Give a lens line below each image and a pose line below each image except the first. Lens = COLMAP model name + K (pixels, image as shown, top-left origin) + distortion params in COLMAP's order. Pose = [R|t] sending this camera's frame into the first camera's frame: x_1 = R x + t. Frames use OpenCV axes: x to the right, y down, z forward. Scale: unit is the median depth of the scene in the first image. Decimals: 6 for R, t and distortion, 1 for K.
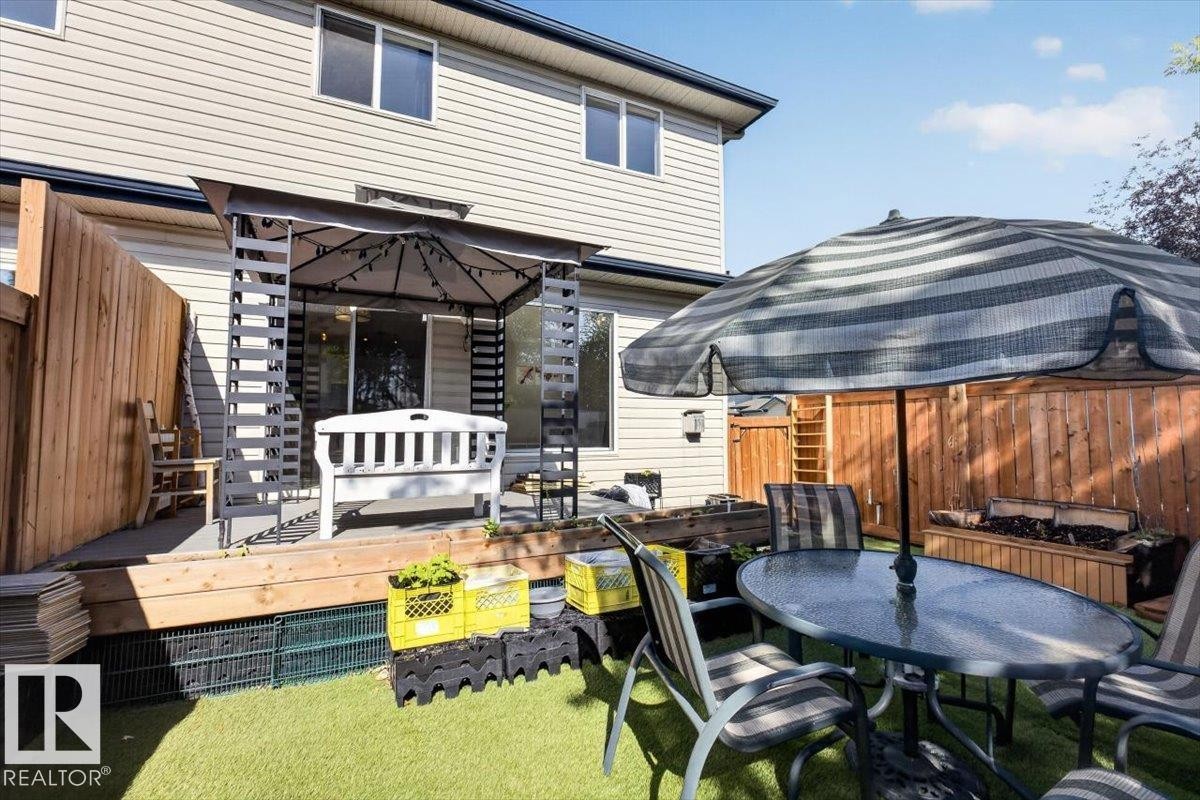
lens RADIAL K [[527.8, 0, 605.5], [0, 527.8, 394.9], [0, 0, 1]] dist [0.009732, -0.000353]
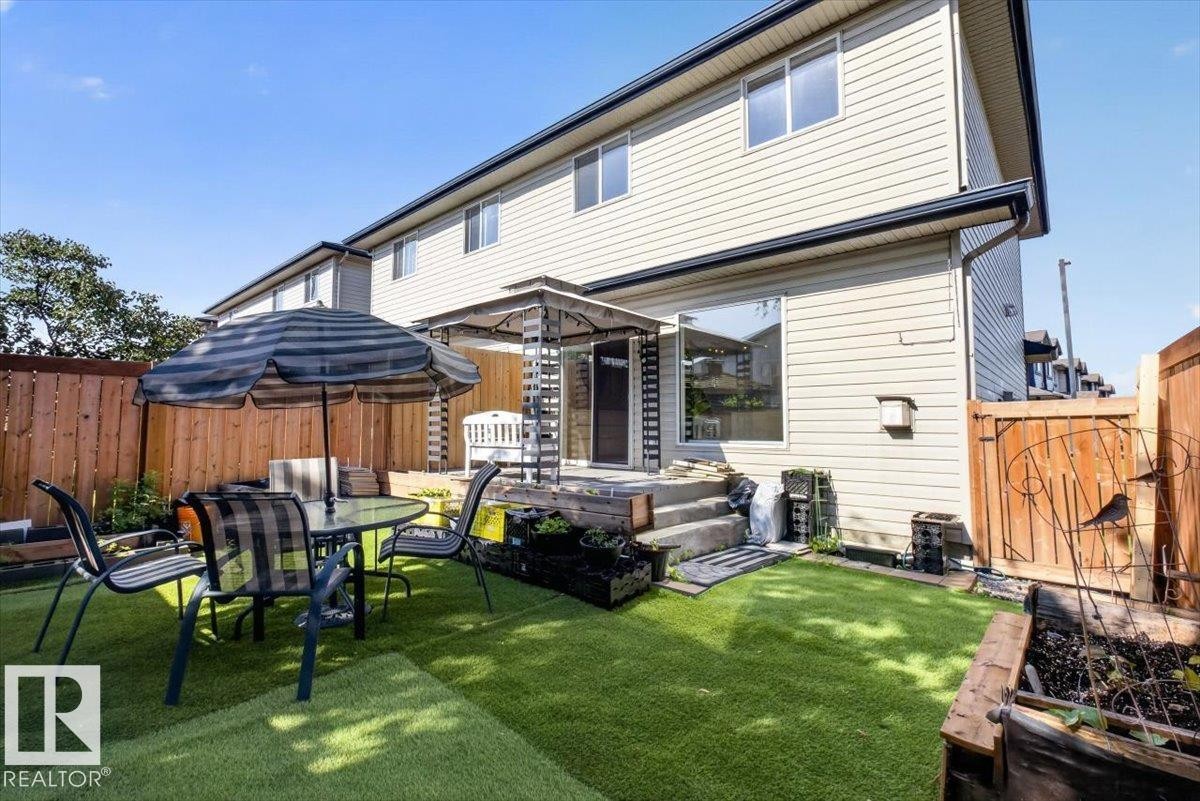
lens RADIAL K [[527.8, 0, 606.6], [0, 527.8, 397.1], [0, 0, 1]] dist [0.009732, -0.000353]
pose [[0.398017, -0.048360, -0.916103, 0.713992], [0.059879, 0.997850, -0.026660, 0.026268], [0.915422, -0.044244, 0.400057, 0.329784]]
